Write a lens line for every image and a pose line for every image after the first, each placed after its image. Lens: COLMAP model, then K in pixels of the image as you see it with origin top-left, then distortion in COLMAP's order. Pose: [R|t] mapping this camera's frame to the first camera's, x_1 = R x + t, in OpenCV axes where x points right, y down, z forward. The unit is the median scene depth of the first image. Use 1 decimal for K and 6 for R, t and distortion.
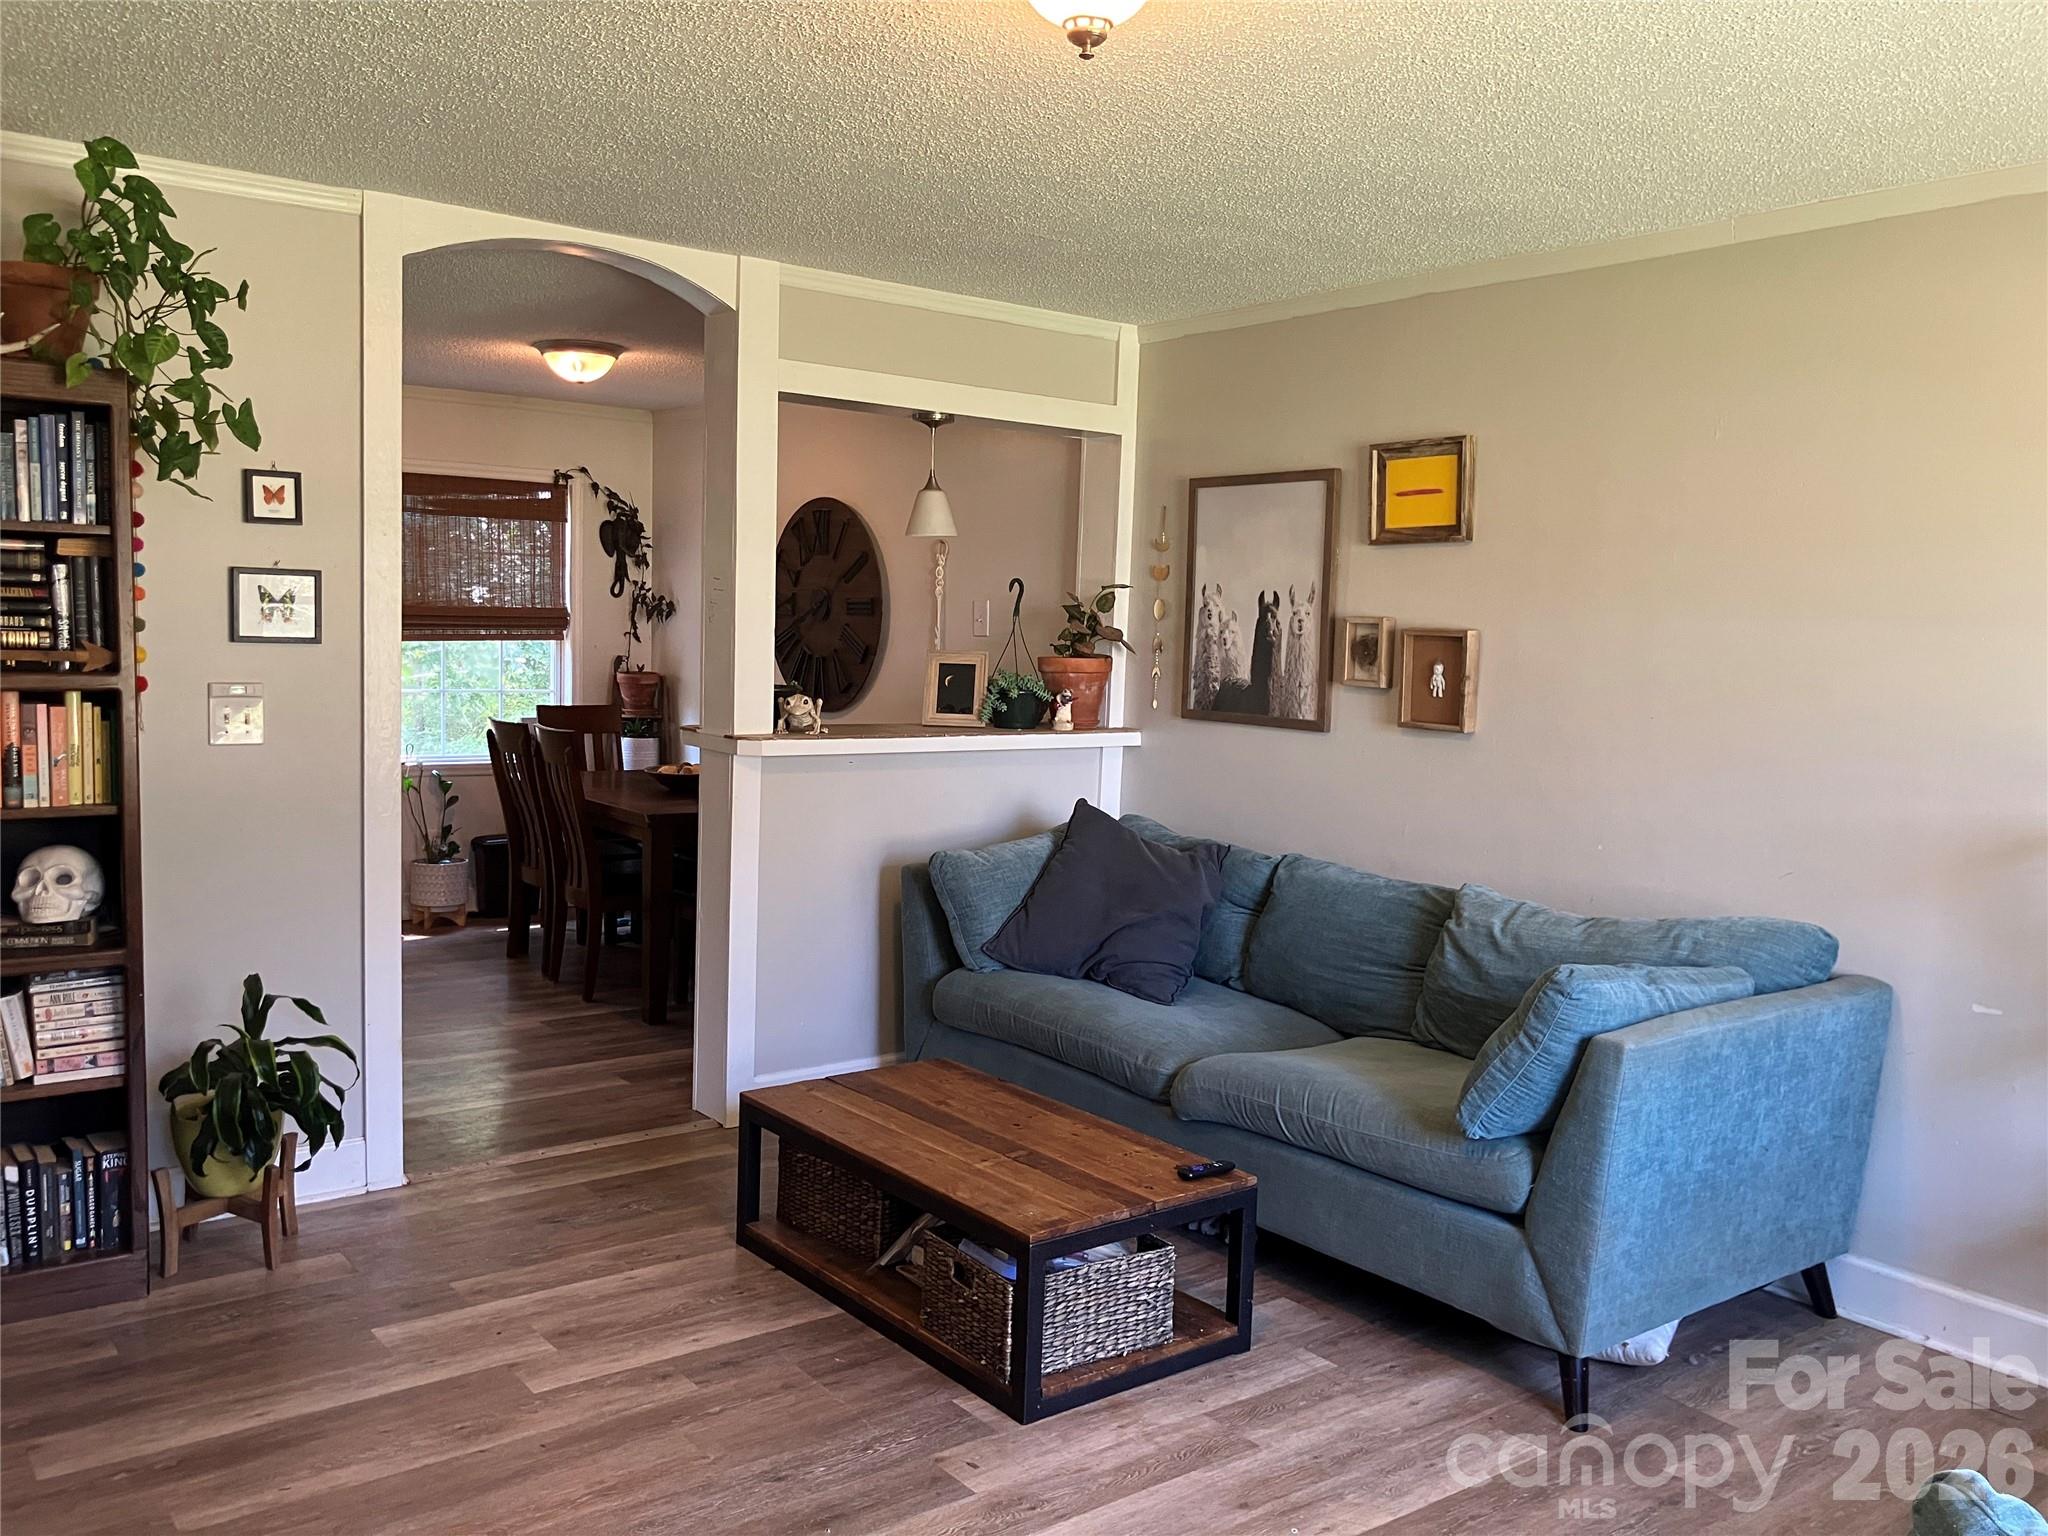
lens RADIAL K [[1690.2, 0, 966.9], [0, 1690.2, 774.1], [0, 0, 1]] dist [0.024168, -0.042095]
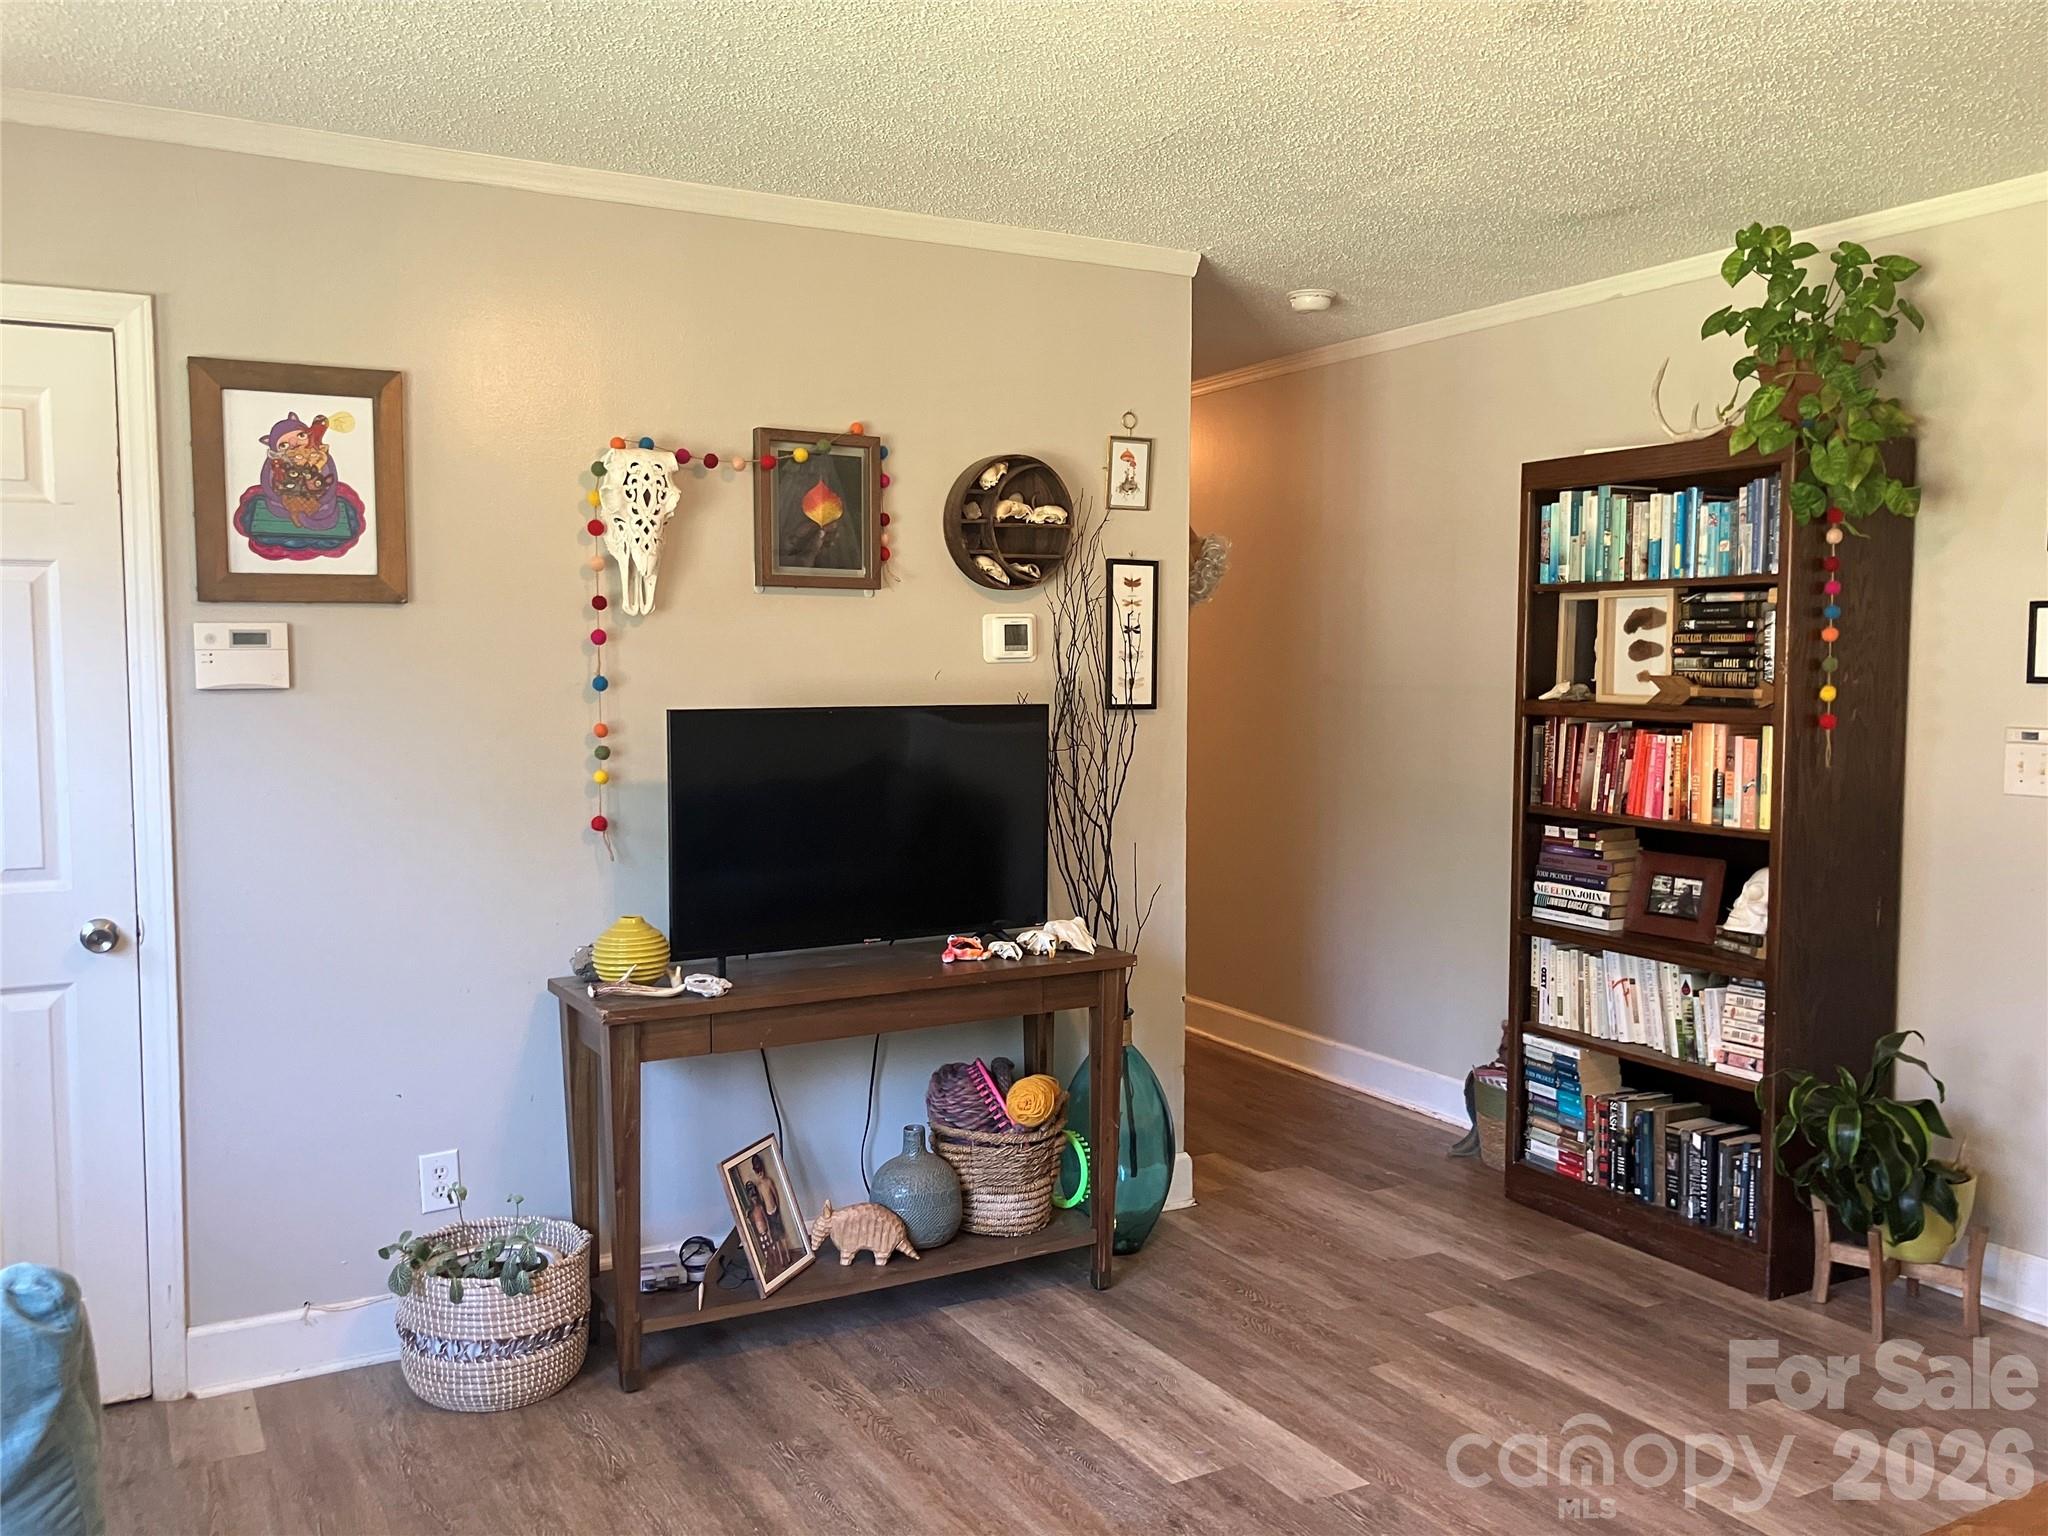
lens RADIAL K [[1690.2, 0, 1020.2], [0, 1690.2, 777.2], [0, 0, 1]] dist [0.024168, -0.042095]
pose [[-0.128748, 0.043531, -0.990721, 0.635311], [-0.090701, 0.994332, 0.055476, -0.033382], [0.987521, 0.097002, -0.124070, 0.670208]]
